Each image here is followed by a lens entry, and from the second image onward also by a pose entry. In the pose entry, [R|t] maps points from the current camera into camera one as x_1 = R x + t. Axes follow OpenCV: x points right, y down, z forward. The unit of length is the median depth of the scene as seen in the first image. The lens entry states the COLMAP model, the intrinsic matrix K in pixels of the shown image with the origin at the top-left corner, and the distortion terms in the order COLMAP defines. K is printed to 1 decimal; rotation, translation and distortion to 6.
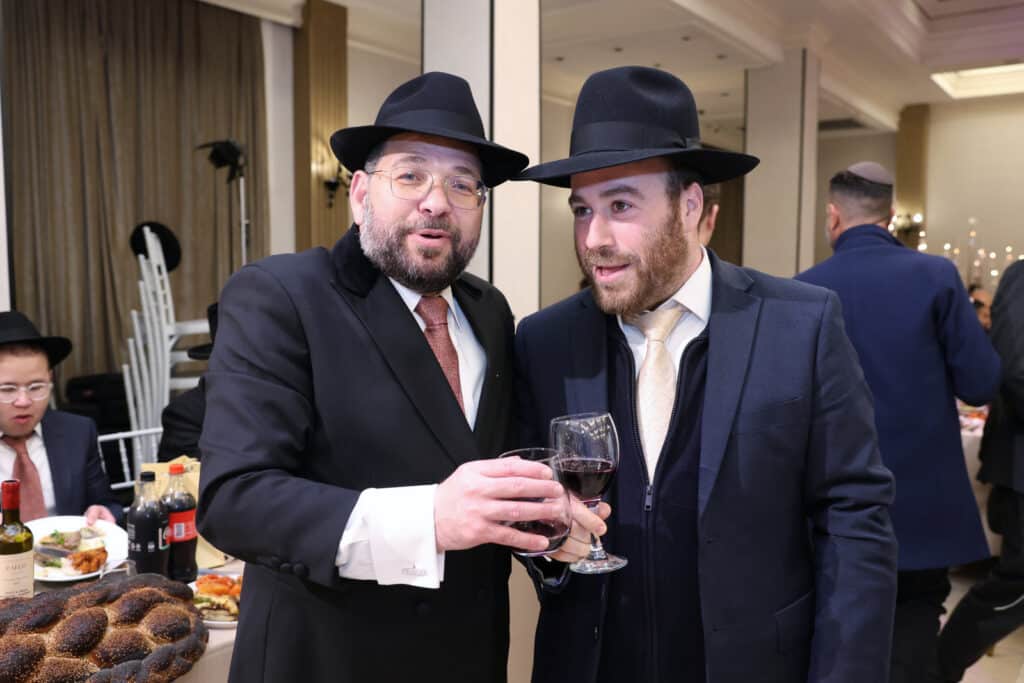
lens RADIAL K [[846.6, 0, 512.0], [0, 846.6, 341.5], [0, 0, 1]] dist [0.007790, 0.008781]
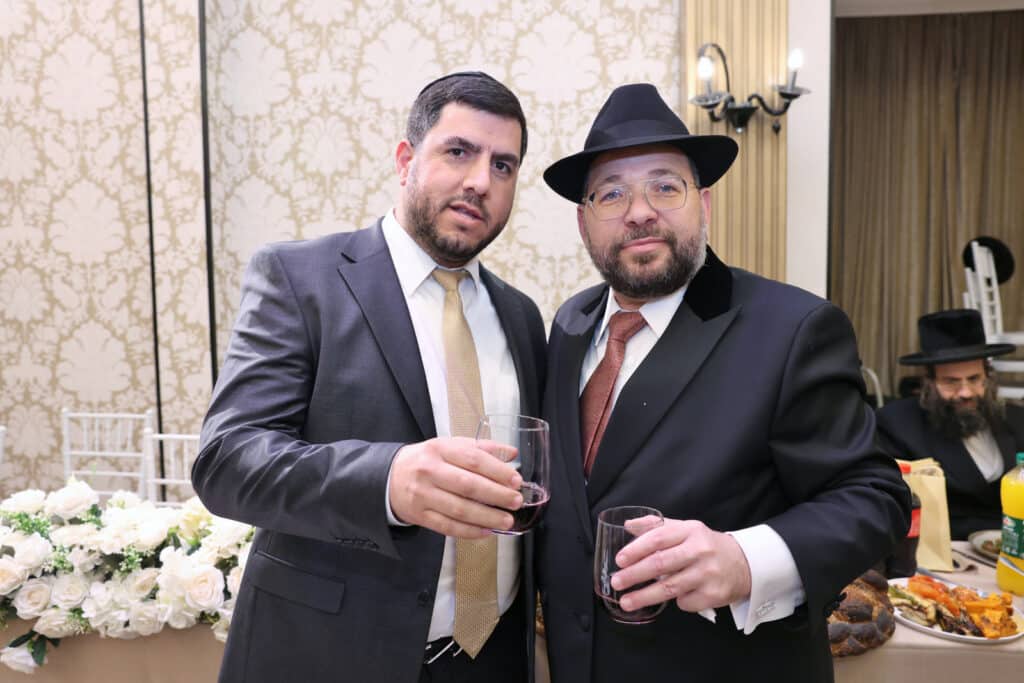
lens RADIAL K [[738.6, 0, 512.0], [0, 738.6, 341.5], [0, 0, 1]] dist [-0.002028, -0.001485]
pose [[0.560094, 0.044309, -0.827243, 0.102463], [-0.049603, 0.998571, 0.019901, -0.003735], [0.826942, 0.029887, 0.561492, 0.077048]]
